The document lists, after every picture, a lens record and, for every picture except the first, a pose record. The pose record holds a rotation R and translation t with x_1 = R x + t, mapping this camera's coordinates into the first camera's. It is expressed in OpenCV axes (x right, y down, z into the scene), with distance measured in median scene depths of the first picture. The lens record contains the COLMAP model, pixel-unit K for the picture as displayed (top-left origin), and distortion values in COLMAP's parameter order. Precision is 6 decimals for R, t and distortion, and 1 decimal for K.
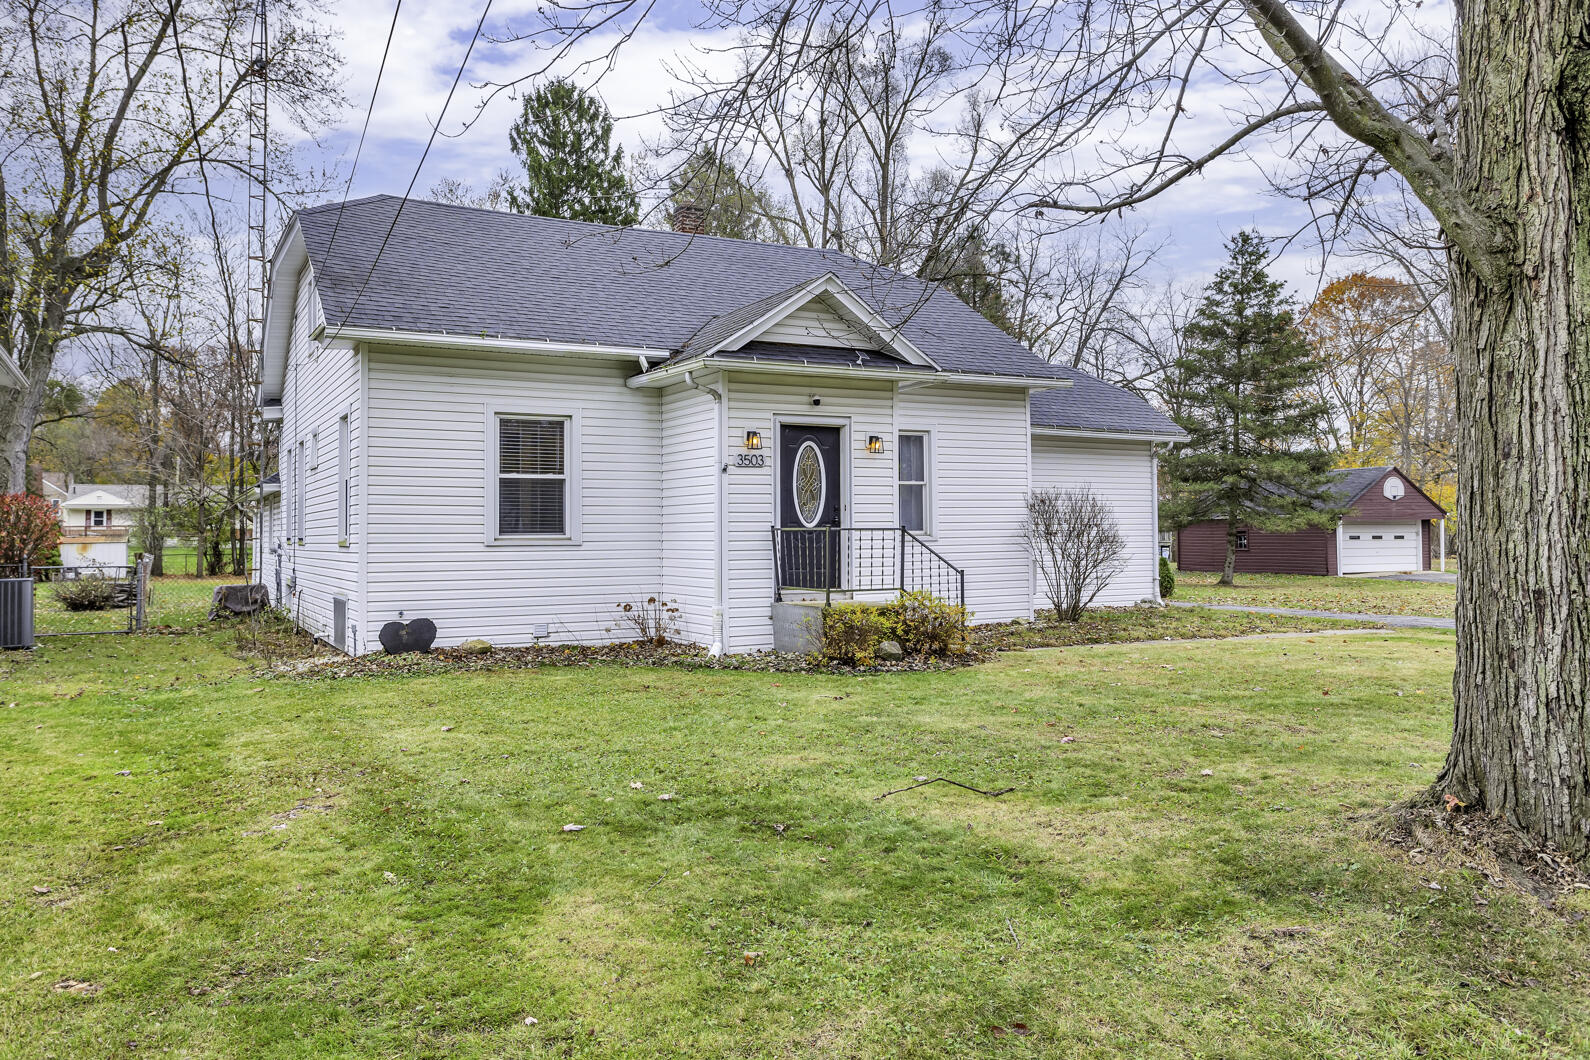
lens RADIAL K [[1189.0, 0, 796.5], [0, 1189.0, 523.7], [0, 0, 1]] dist [-0.001327, 0.002978]
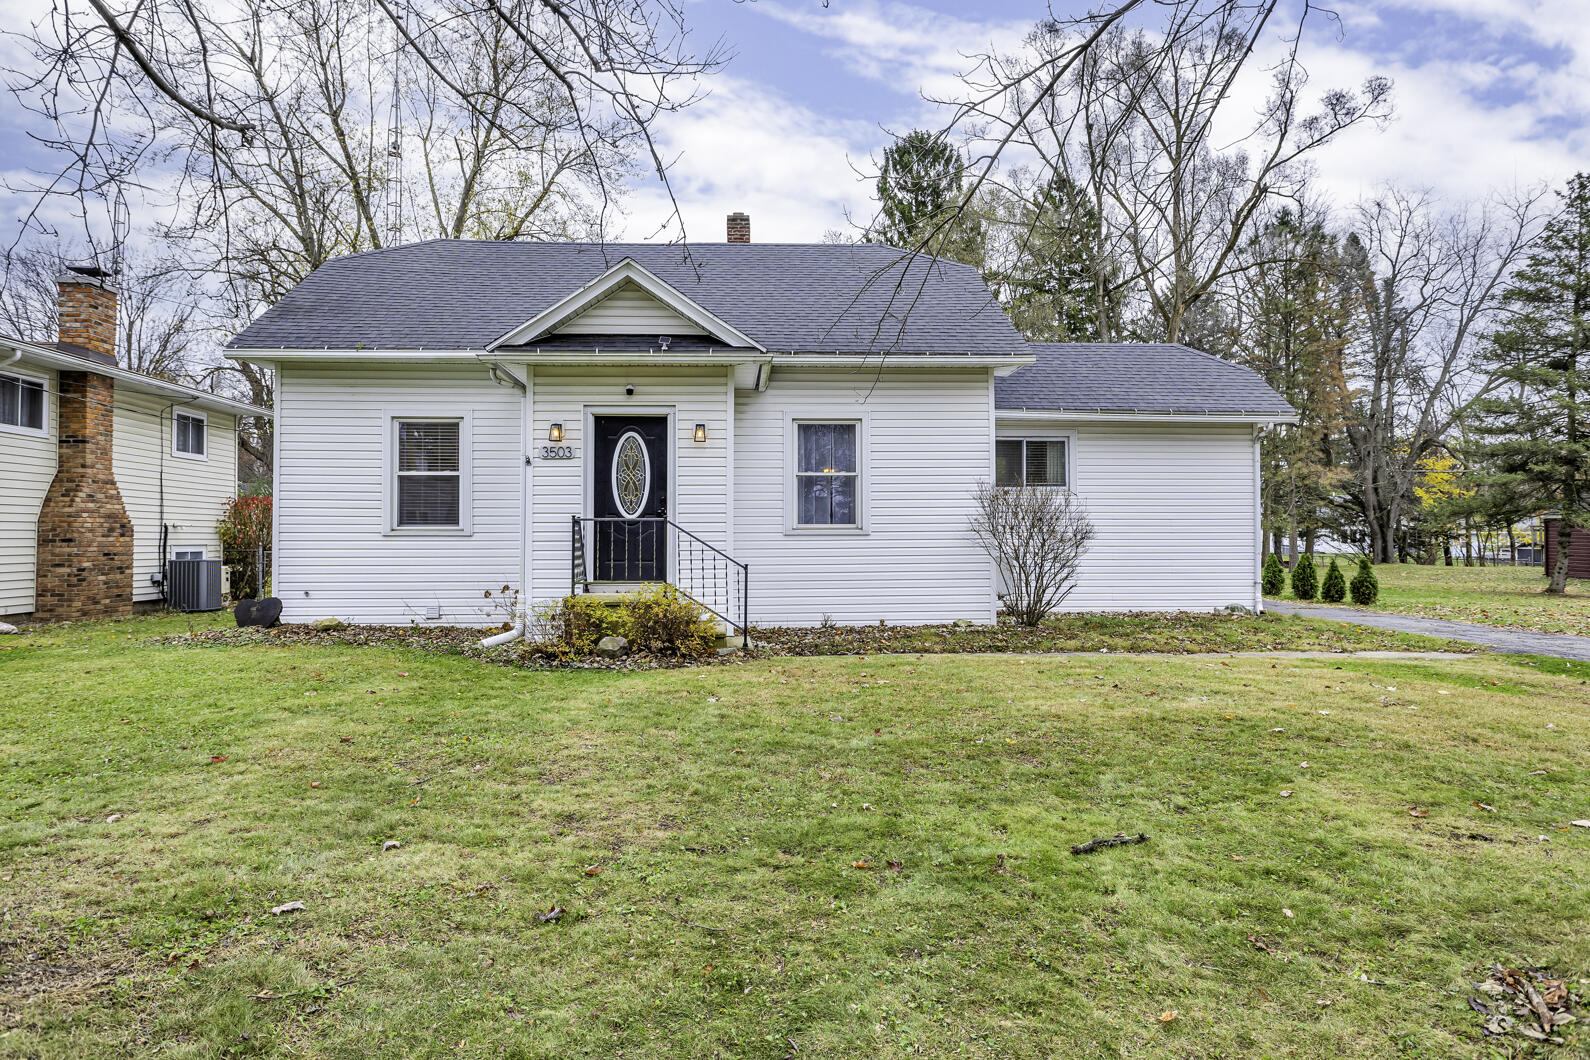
lens RADIAL K [[1021.9, 0, 792.1], [0, 1021.9, 536.7], [0, 0, 1]] dist [0.000343, 0.002079]
pose [[0.901874, 0.006227, -0.431954, 0.494633], [-0.001441, 0.999934, 0.011407, 0.007953], [0.431996, -0.009665, 0.901824, 0.285222]]
